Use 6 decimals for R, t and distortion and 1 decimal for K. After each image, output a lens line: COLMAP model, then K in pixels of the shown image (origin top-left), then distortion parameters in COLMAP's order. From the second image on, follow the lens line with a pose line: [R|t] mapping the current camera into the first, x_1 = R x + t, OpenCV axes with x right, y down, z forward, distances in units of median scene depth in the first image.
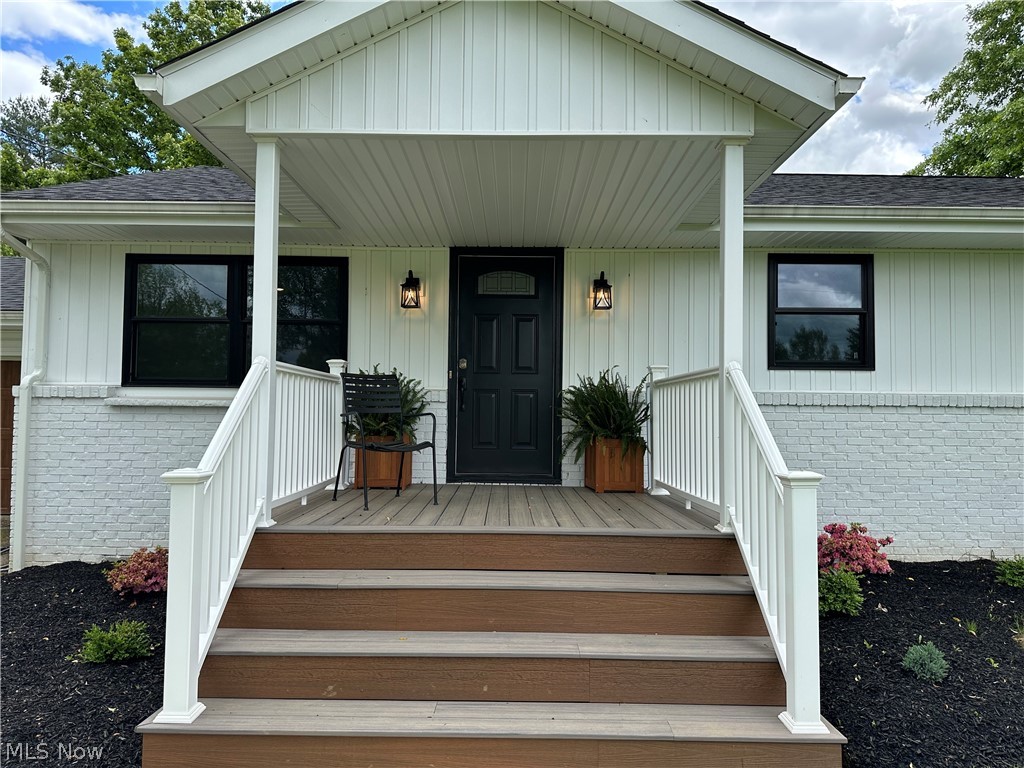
lens RADIAL K [[713.1, 0, 506.5], [0, 713.1, 388.0], [0, 0, 1]] dist [0.072807, -0.097282]
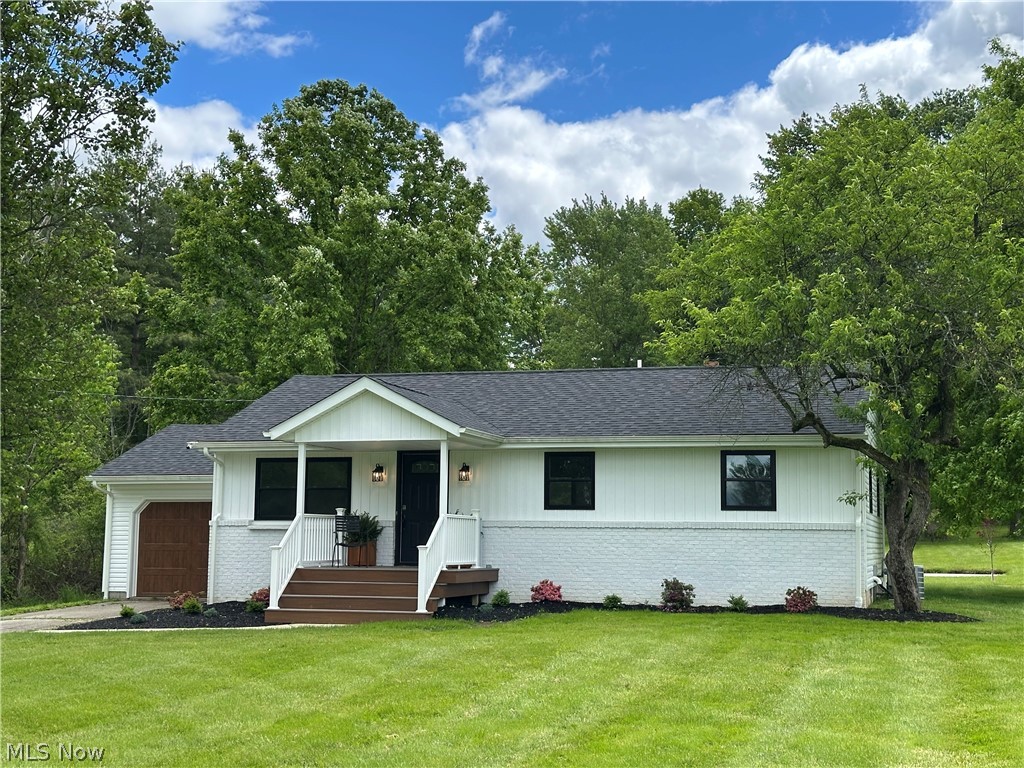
lens RADIAL K [[1435.4, 0, 501.6], [0, 1435.4, 386.5], [0, 0, 1]] dist [0.155822, -0.113296]
pose [[0.955977, -0.032786, -0.291603, 1.472936], [0.011387, 0.997135, -0.074782, -0.071444], [0.293220, 0.068170, 0.953612, -2.980138]]
